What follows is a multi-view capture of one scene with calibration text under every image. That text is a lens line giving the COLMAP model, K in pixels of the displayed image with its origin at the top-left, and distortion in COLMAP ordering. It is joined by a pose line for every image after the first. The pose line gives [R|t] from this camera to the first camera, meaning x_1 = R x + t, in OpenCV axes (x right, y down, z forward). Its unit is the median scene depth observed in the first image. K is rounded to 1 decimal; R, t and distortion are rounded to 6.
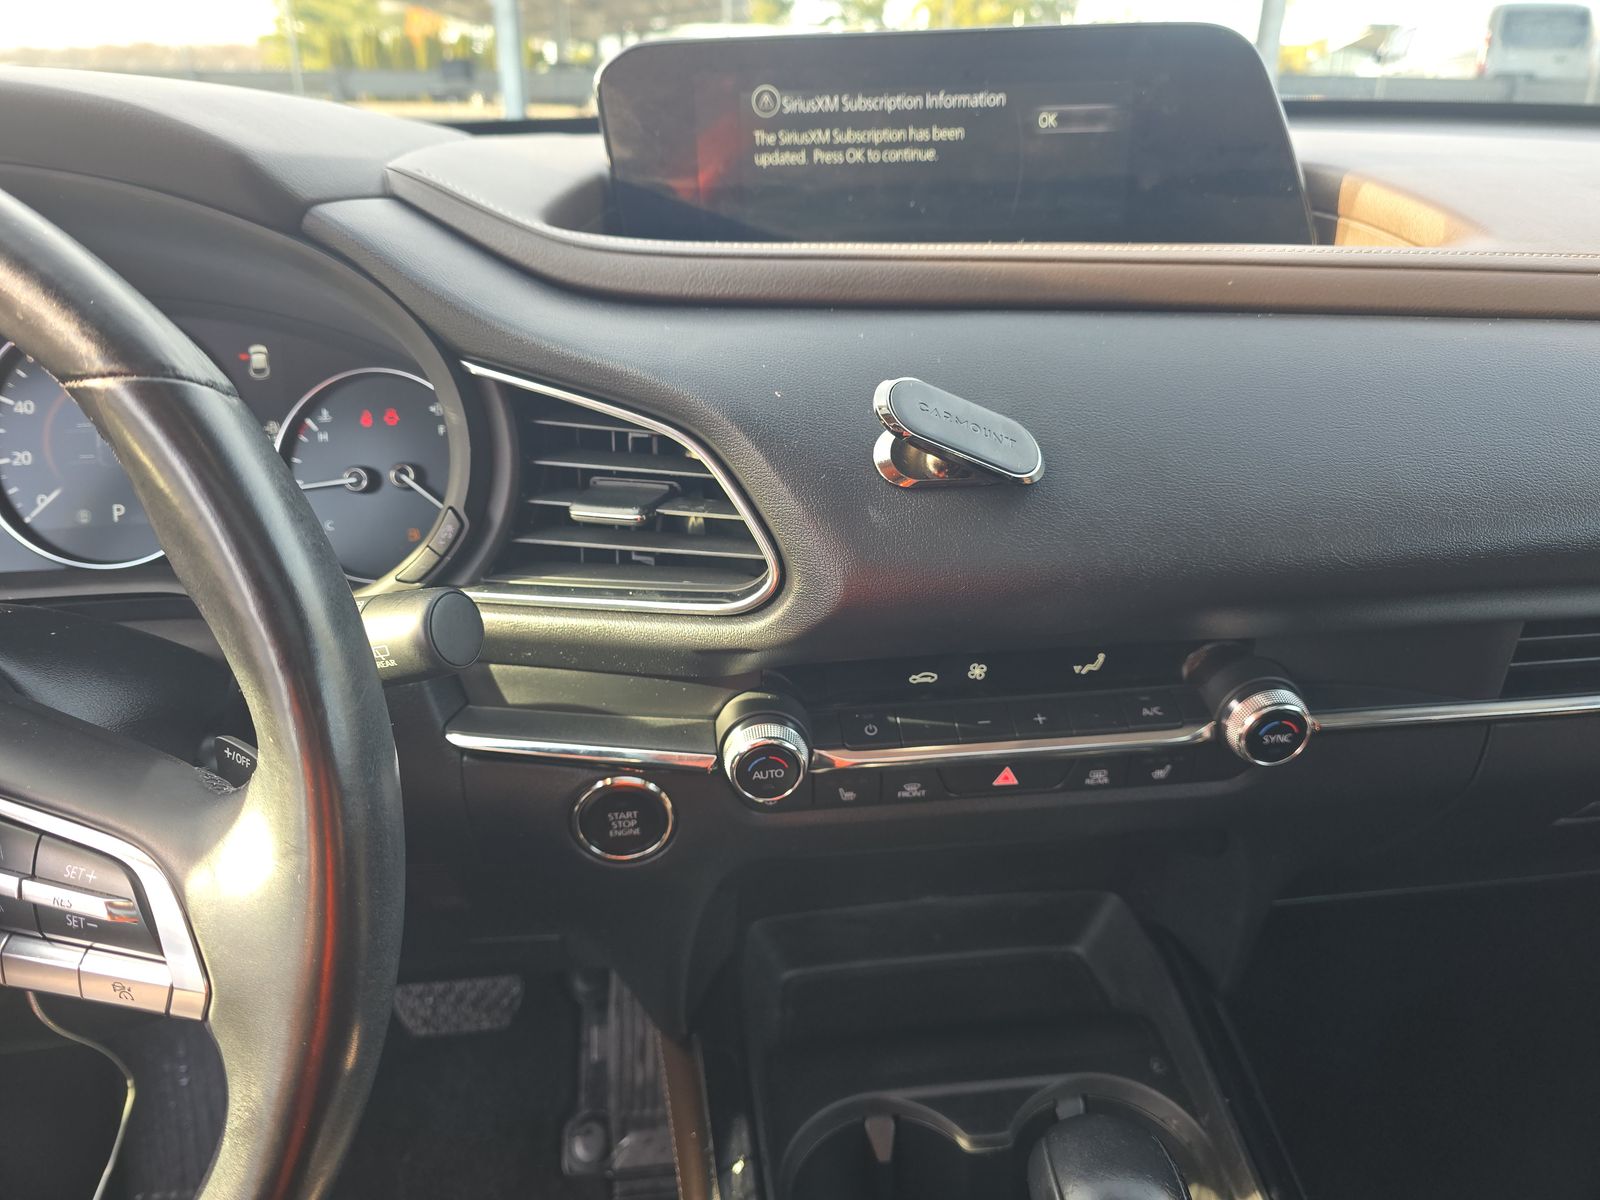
lens RADIAL K [[1147.3, 0, 800.0], [0, 1147.3, 600.0], [0, 0, 1]] dist [0.054918, -0.058628]
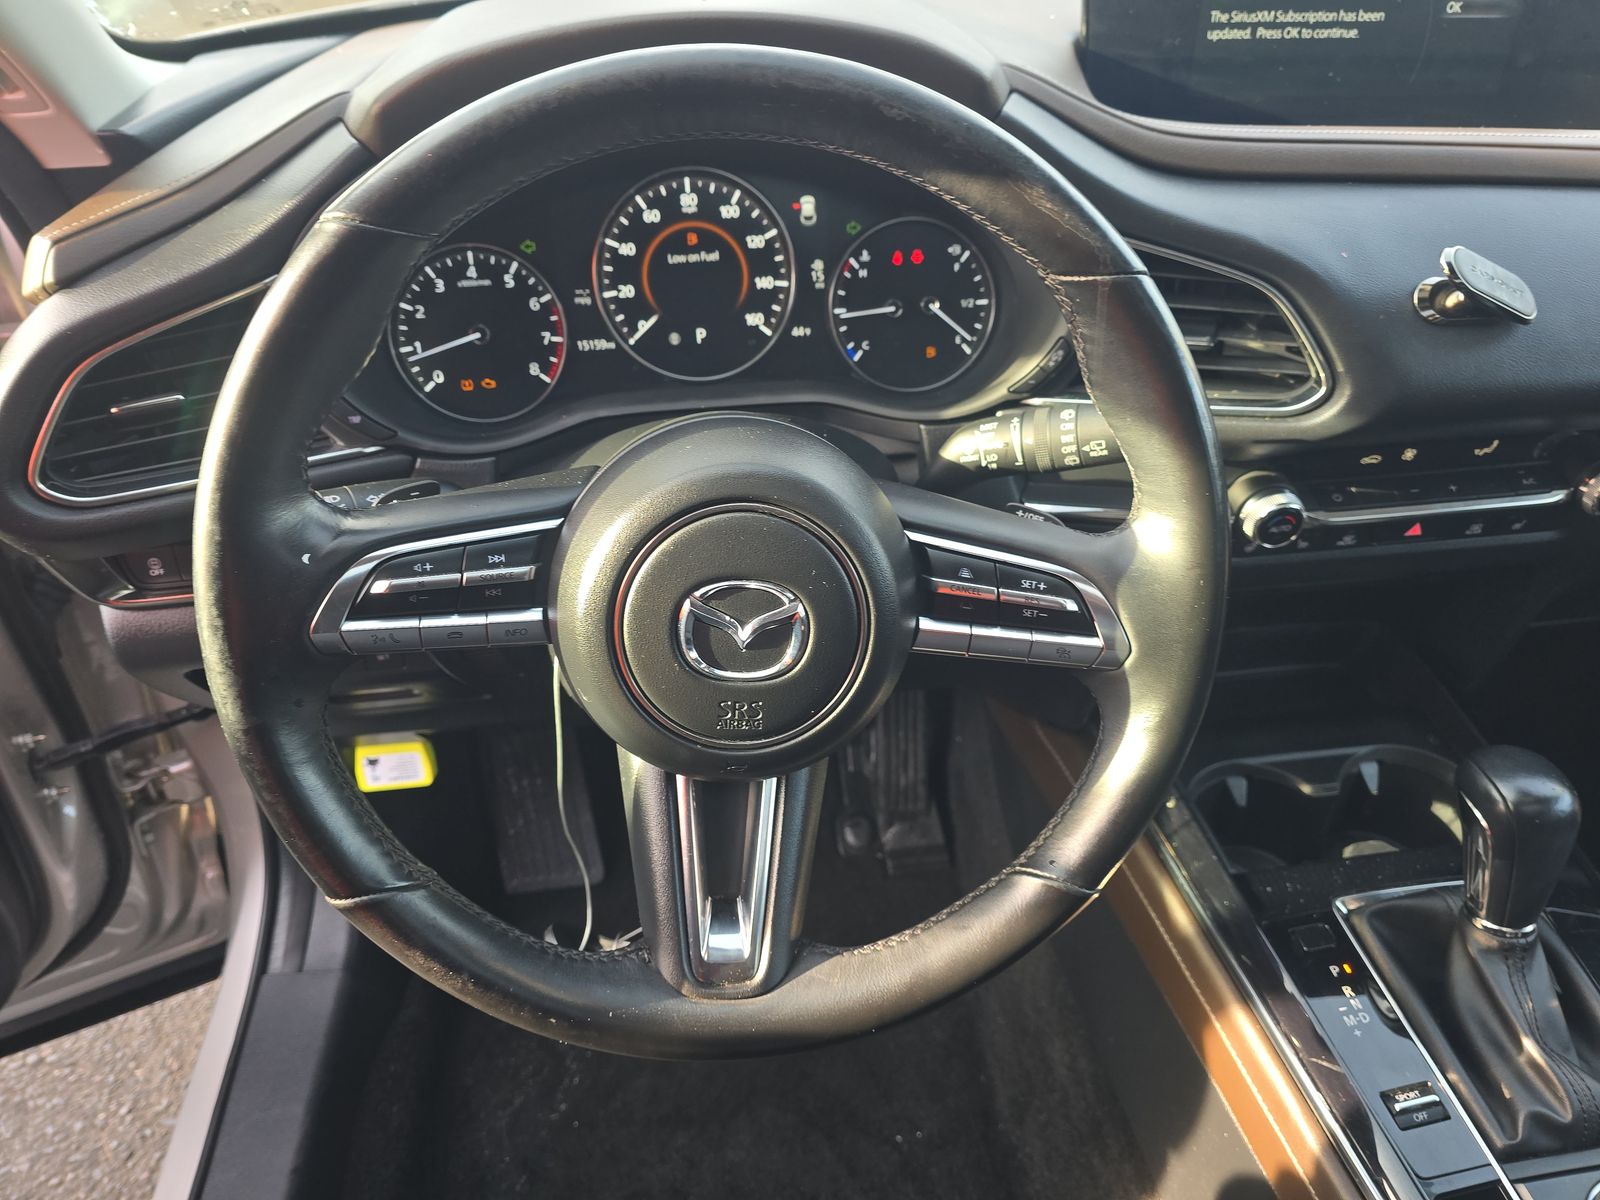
lens RADIAL K [[1147.3, 0, 800.0], [0, 1147.3, 600.0], [0, 0, 1]] dist [0.054918, -0.058628]
pose [[0.998709, -0.015563, 0.048350, -0.547137], [0.005960, 0.981233, 0.192733, -0.032943], [-0.050442, -0.192196, 0.980059, -0.306076]]
